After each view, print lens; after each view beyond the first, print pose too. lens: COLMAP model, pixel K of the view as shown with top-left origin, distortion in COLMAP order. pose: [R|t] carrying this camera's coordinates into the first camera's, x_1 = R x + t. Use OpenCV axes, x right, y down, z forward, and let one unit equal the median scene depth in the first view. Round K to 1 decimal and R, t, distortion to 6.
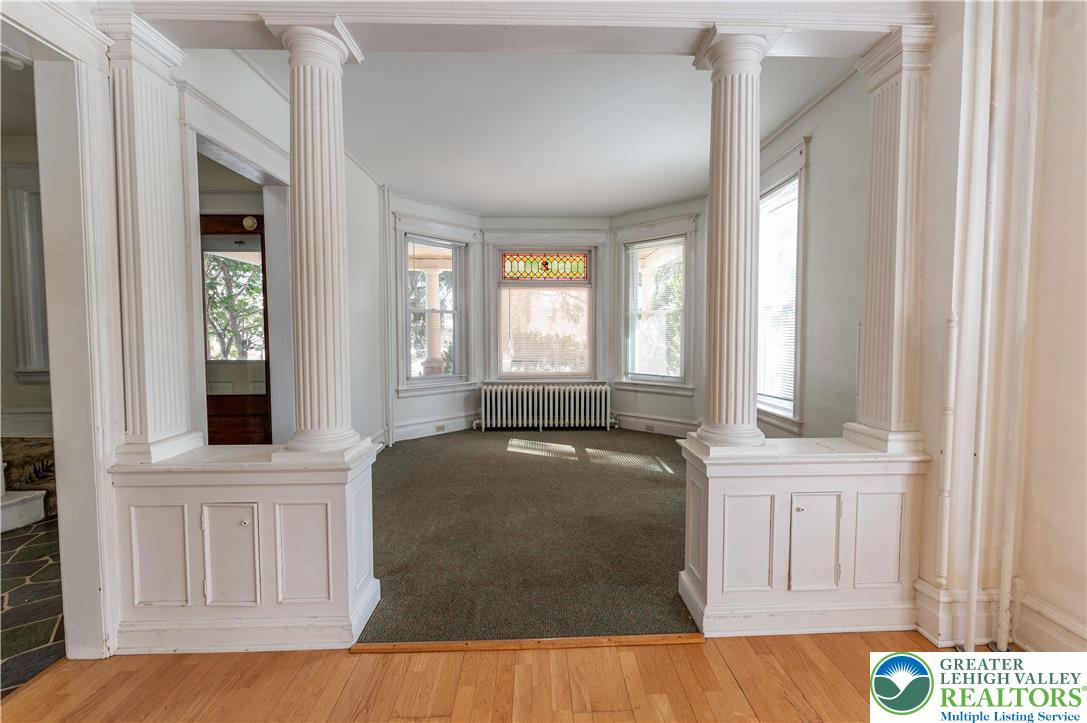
lens RADIAL K [[469.0, 0, 551.9], [0, 469.0, 355.3], [0, 0, 1]] dist [0.001949, -0.001091]
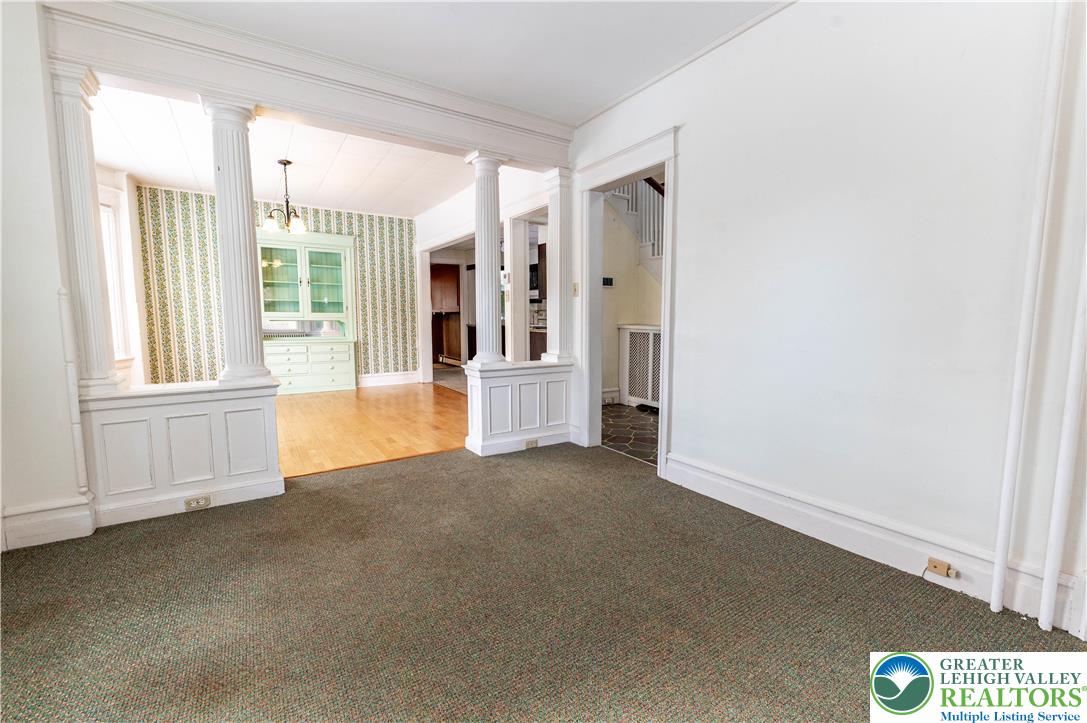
lens RADIAL K [[469.0, 0, 552.3], [0, 469.0, 359.4], [0, 0, 1]] dist [0.001949, -0.001091]
pose [[-0.855703, 0.052006, -0.514847, 0.109818], [-0.023683, 0.989959, 0.139360, -0.035980], [0.516925, 0.131443, -0.845879, 0.960170]]
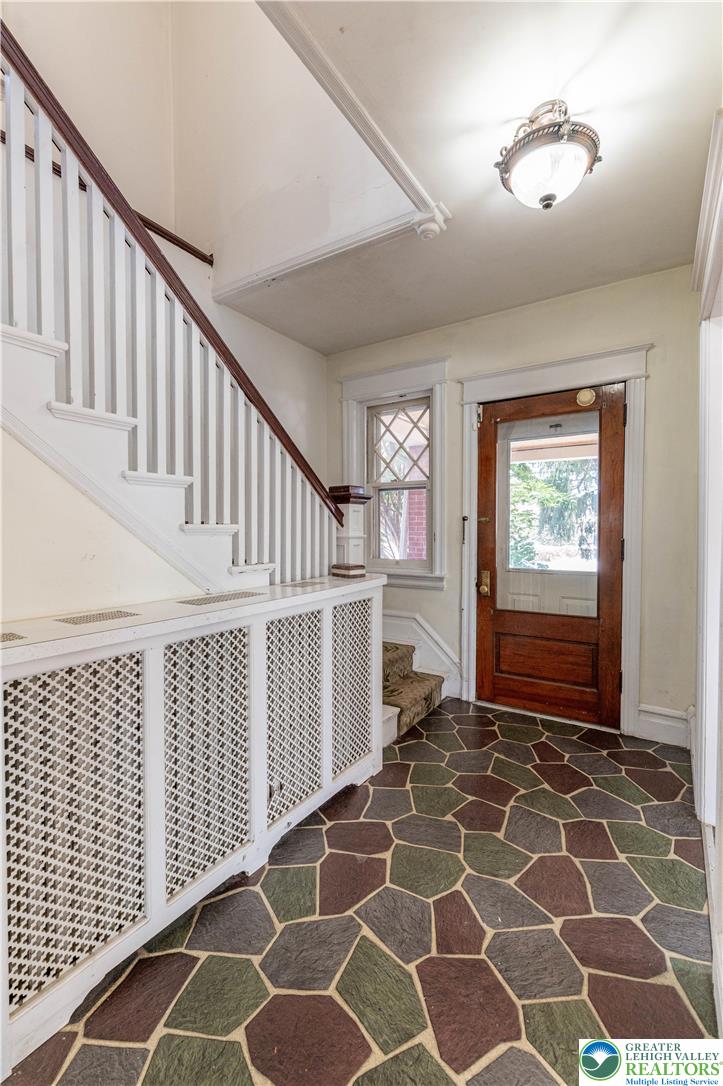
lens RADIAL K [[468.6, 0, 360.9], [0, 468.6, 536.7], [0, 0, 1]] dist [0.001949, -0.001091]
pose [[0.815188, 0.017482, -0.578932, -0.327292], [-0.029132, 0.999517, -0.010838, -0.020367], [0.578463, 0.025700, 0.815304, 0.101138]]
